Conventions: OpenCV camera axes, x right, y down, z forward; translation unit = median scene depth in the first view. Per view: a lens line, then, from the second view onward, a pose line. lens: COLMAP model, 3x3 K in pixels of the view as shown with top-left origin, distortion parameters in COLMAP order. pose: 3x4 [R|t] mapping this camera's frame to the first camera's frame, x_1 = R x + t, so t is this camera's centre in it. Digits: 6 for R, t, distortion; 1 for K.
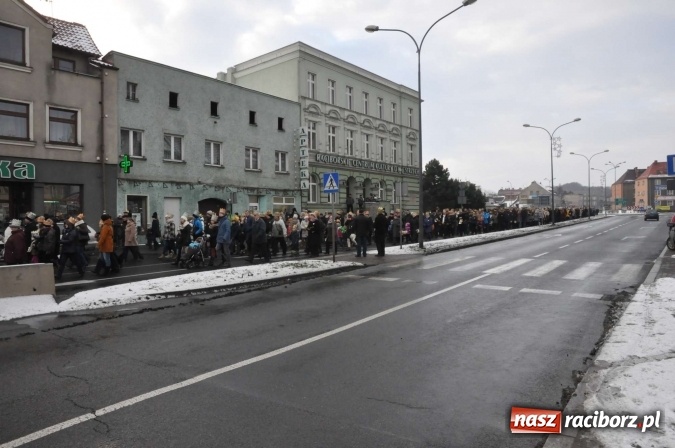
lens RADIAL K [[465.7, 0, 342.1], [0, 465.7, 226.3], [0, 0, 1]] dist [-0.119358, 0.085719]
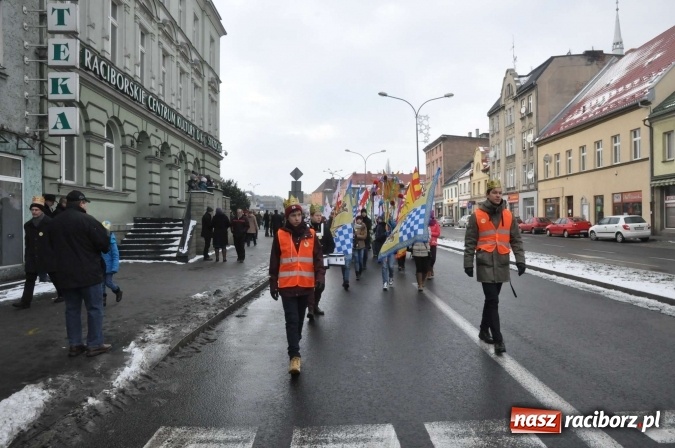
lens RADIAL K [[468.2, 0, 338.6], [0, 468.2, 225.1], [0, 0, 1]] dist [-0.117246, 0.087295]
pose [[0.776292, 0.002231, 0.630369, -0.123558], [0.009242, 0.999846, -0.014920, -0.012371], [-0.630306, 0.017408, 0.776152, 0.620419]]
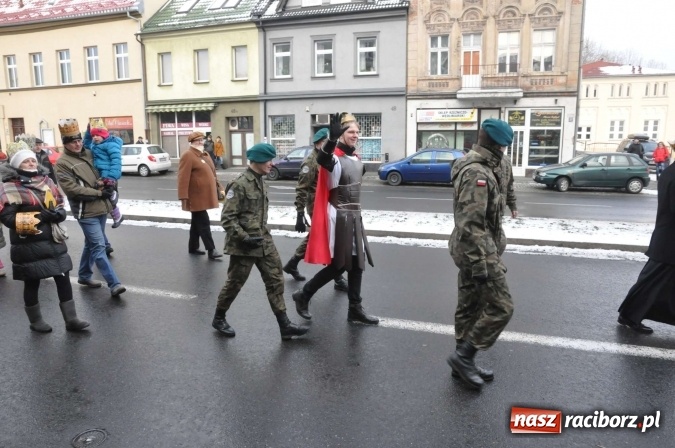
lens RADIAL K [[465.7, 0, 335.3], [0, 465.7, 226.0], [0, 0, 1]] dist [-0.119358, 0.085719]
pose [[-0.358577, -0.150218, 0.921334, 0.007504], [0.022644, 0.985278, 0.169456, -0.024731], [-0.933225, 0.081626, -0.349897, 0.884534]]
